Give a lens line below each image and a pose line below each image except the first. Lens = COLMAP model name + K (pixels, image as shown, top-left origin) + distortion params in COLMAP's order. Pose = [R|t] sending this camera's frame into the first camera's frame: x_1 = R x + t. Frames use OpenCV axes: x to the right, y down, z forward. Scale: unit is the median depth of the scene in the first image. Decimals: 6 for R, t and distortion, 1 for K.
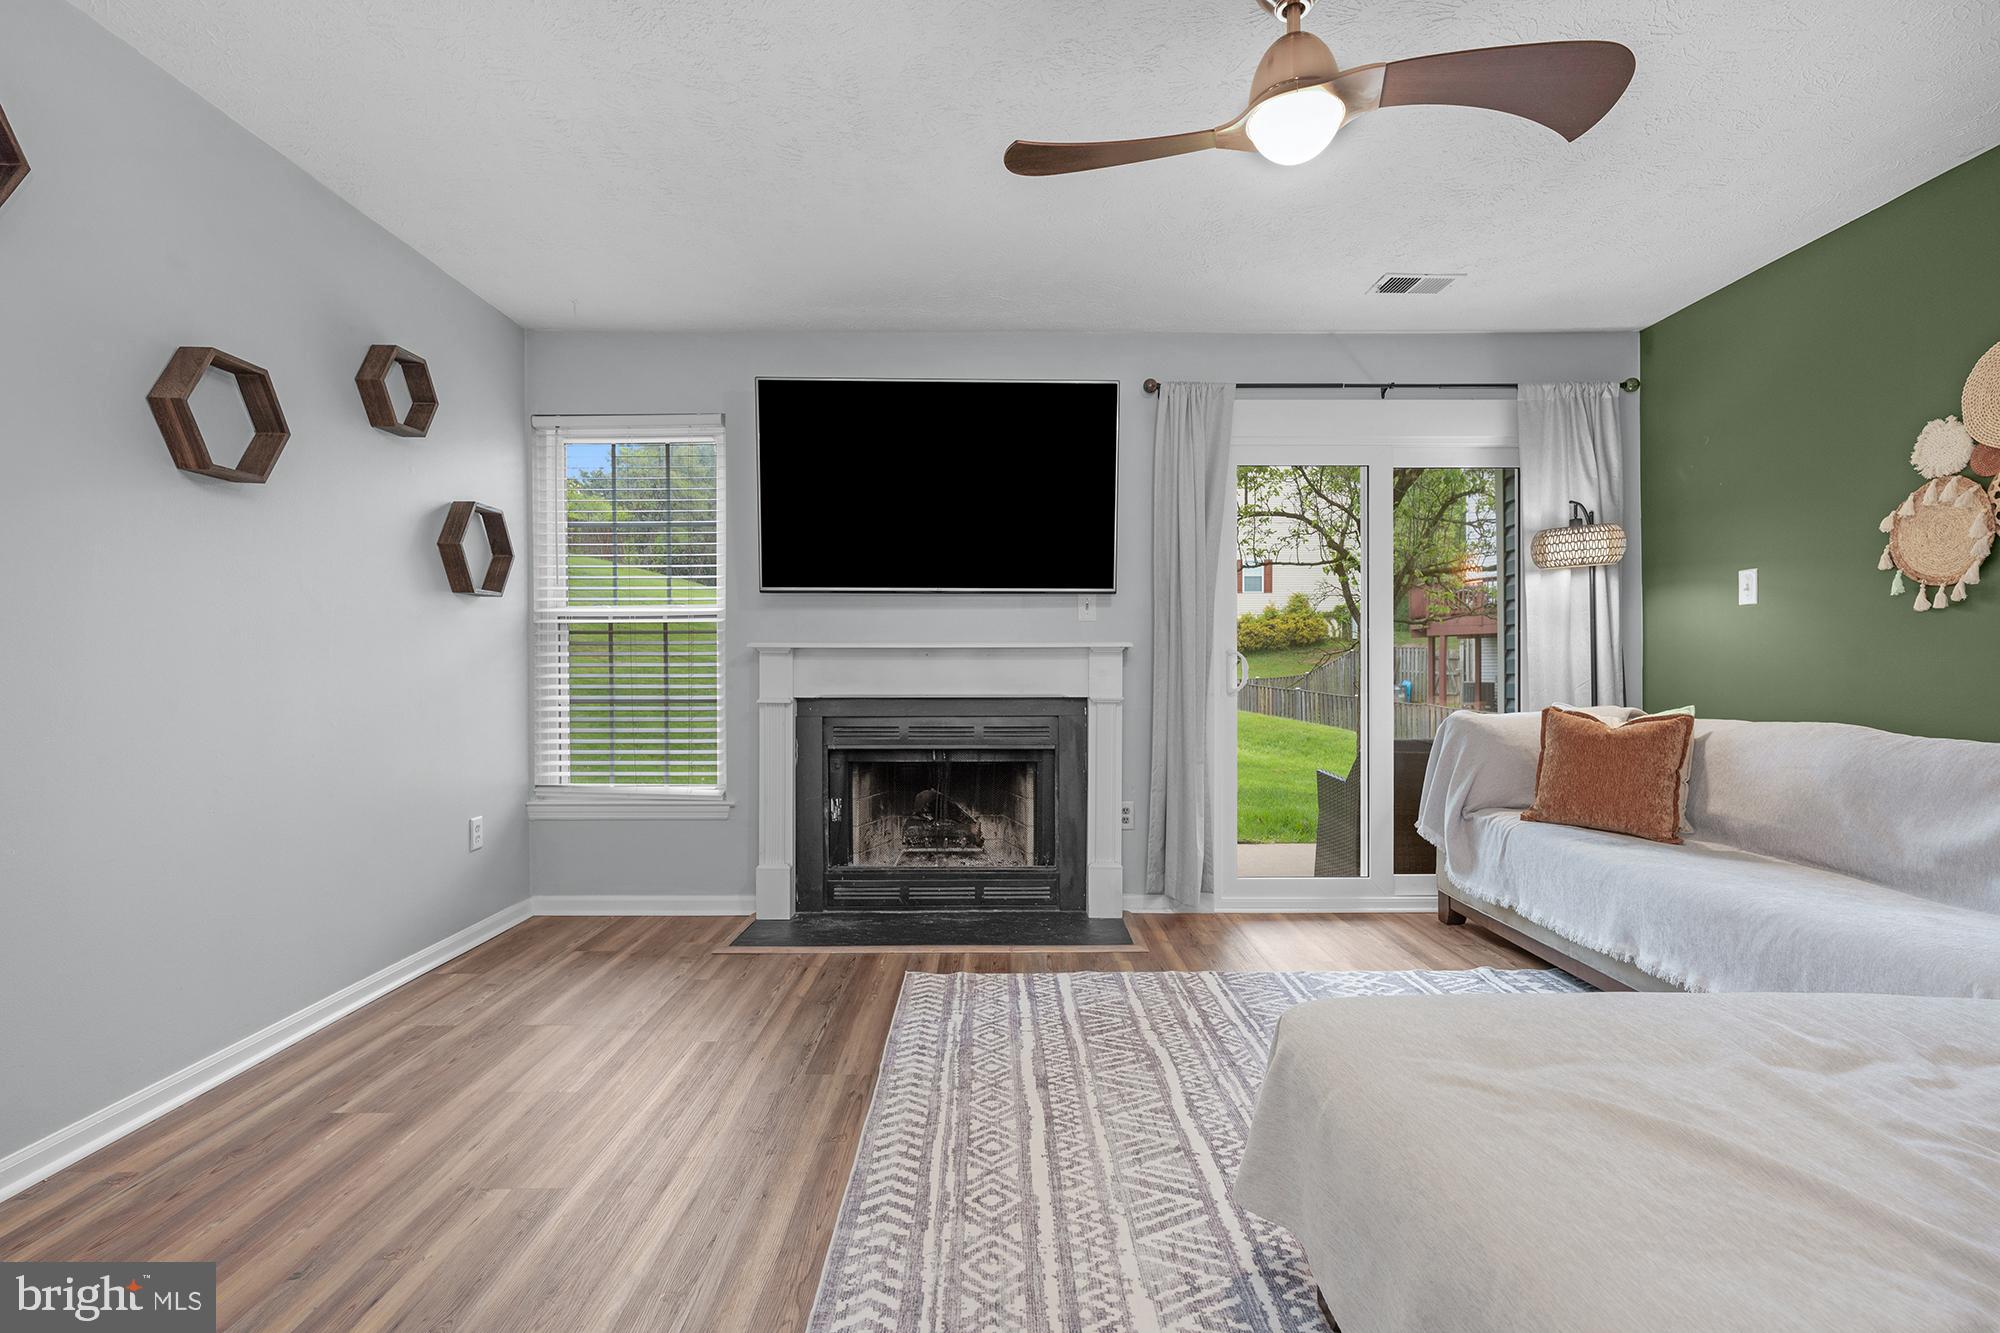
lens RADIAL K [[928.1, 0, 1017.5], [0, 928.1, 672.5], [0, 0, 1]] dist [0.000081, -0.000494]
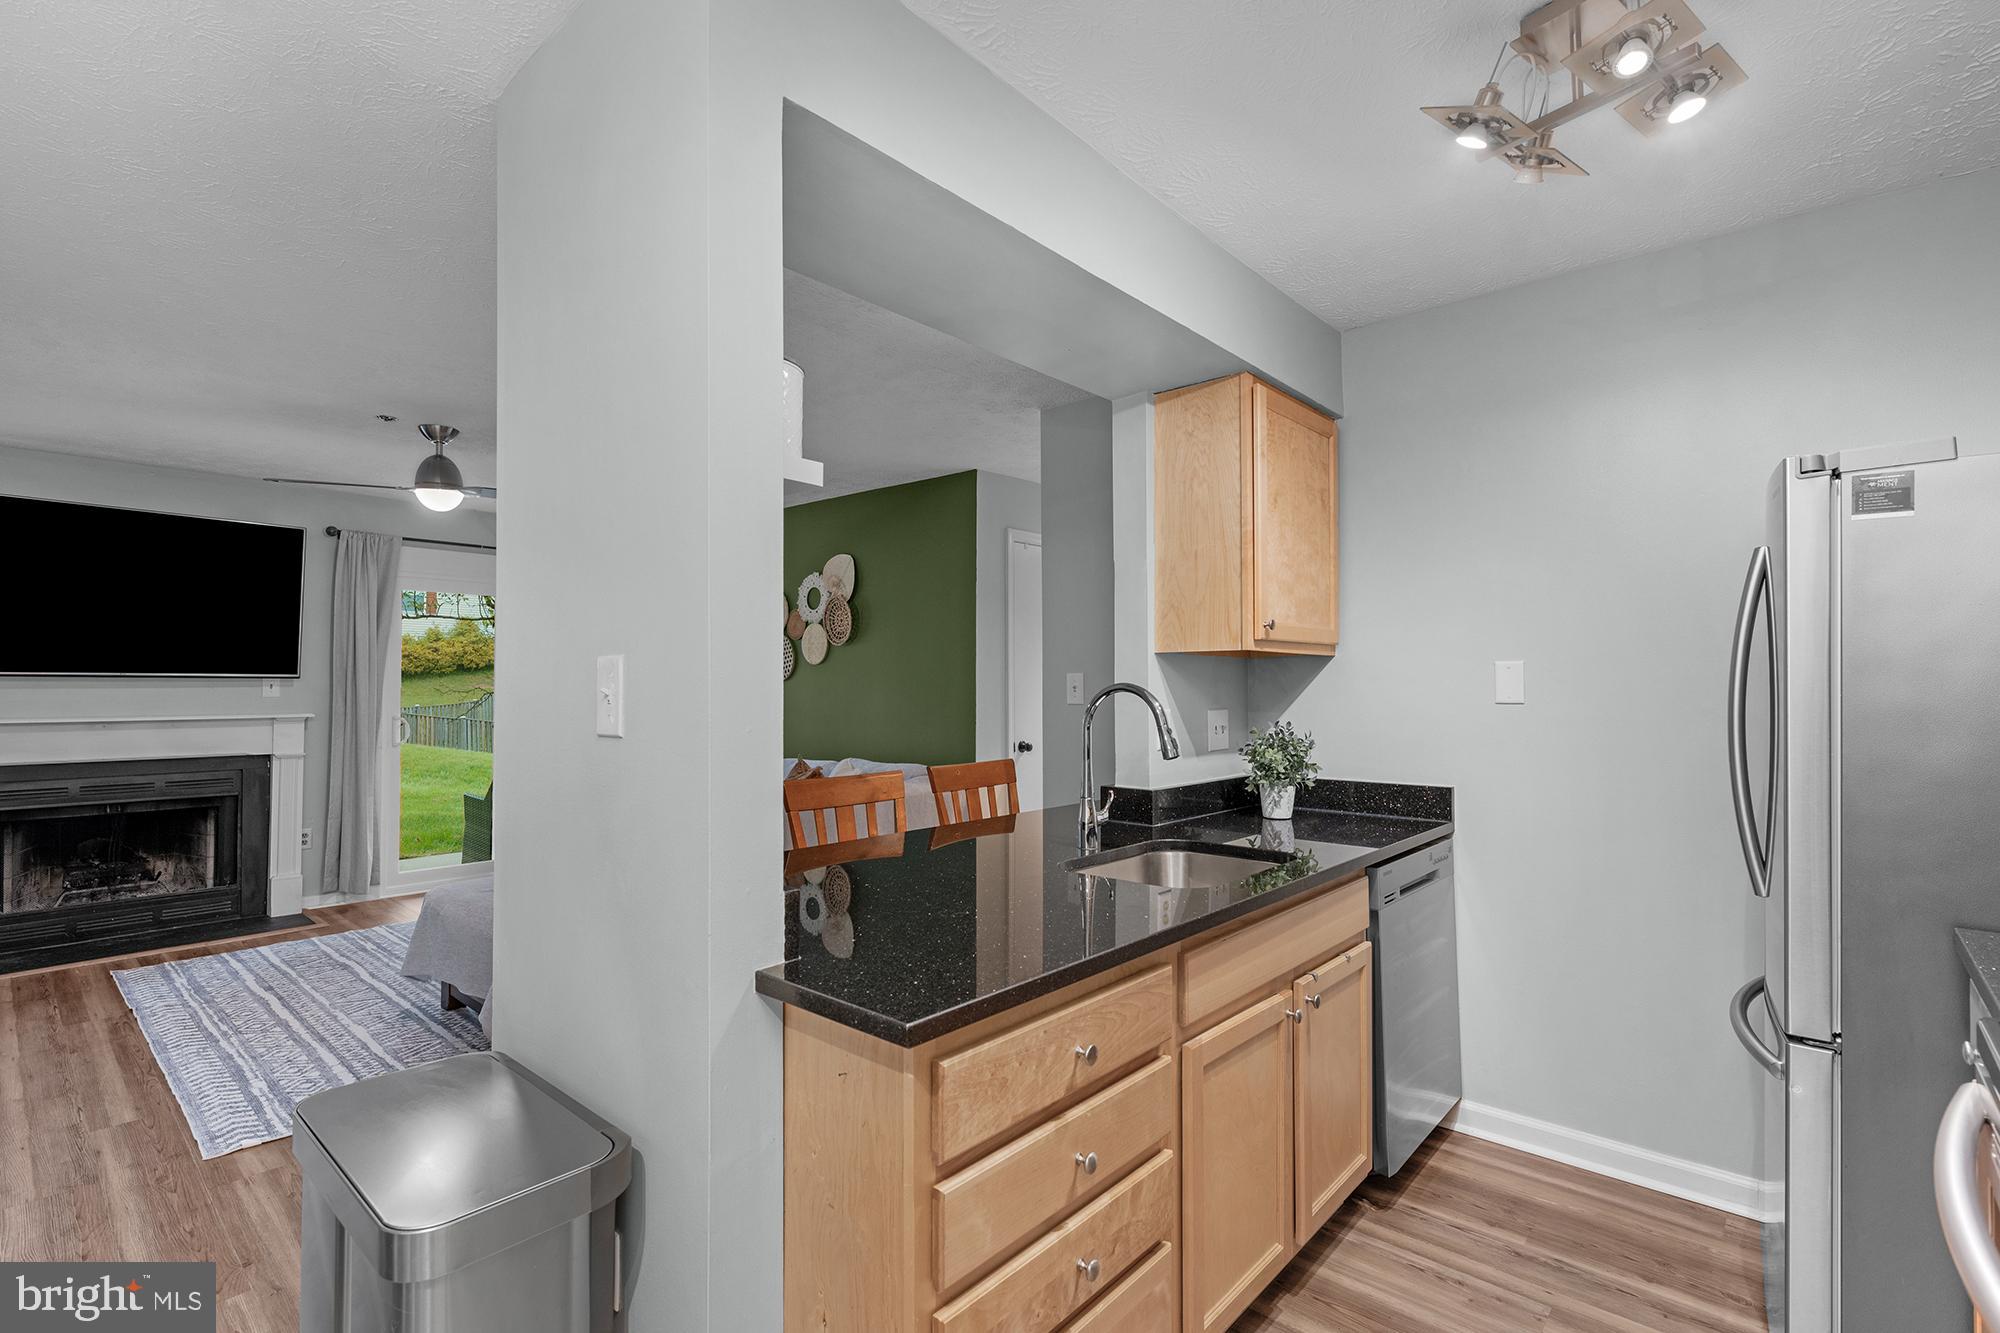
lens RADIAL K [[898.9, 0, 995.3], [0, 898.9, 669.0], [0, 0, 1]] dist [-0.000843, 0.003838]
pose [[0.679109, 0.016048, 0.733862, -0.217386], [0.003863, 0.999669, -0.025436, -0.076139], [-0.734027, 0.020109, 0.678822, -0.840650]]
